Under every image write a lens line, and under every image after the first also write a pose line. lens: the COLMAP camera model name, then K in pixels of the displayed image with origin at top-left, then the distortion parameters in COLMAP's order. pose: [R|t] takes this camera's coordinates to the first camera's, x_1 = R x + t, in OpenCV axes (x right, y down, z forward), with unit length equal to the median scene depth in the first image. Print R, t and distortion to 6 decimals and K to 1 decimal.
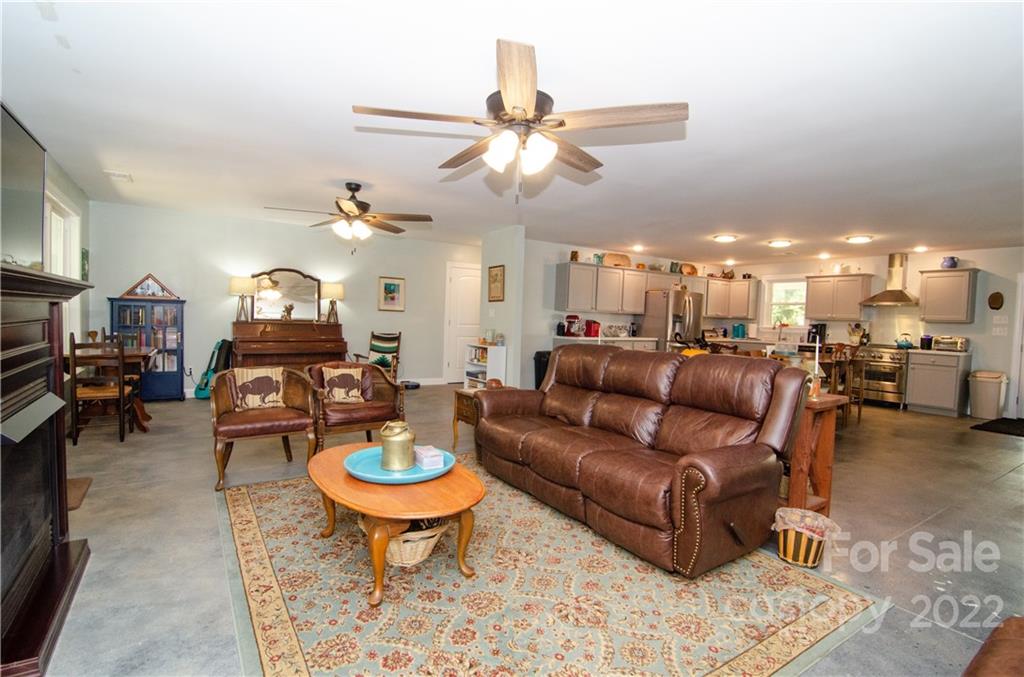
lens RADIAL K [[492.1, 0, 503.6], [0, 492.1, 333.8], [0, 0, 1]] dist [-0.014241, -0.006307]
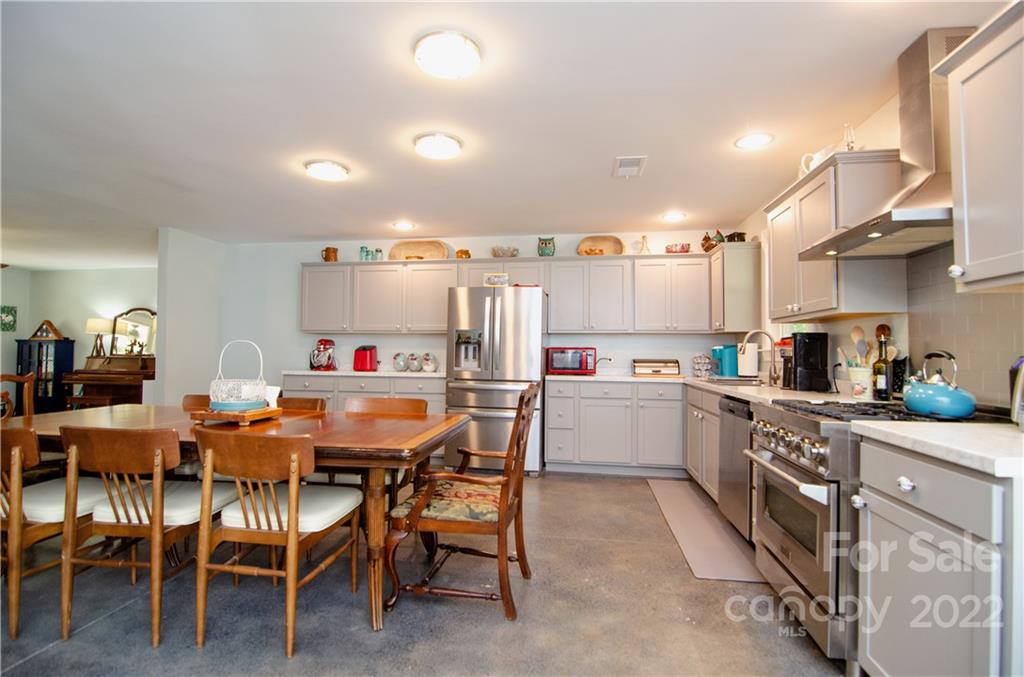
lens RADIAL K [[492.1, 0, 508.0], [0, 492.1, 343.9], [0, 0, 1]] dist [-0.014241, -0.006307]
pose [[0.752272, -0.037847, -0.657765, 0.782959], [-0.003898, 0.998076, -0.061886, 0.010273], [0.658841, 0.049119, 0.750677, 0.646765]]
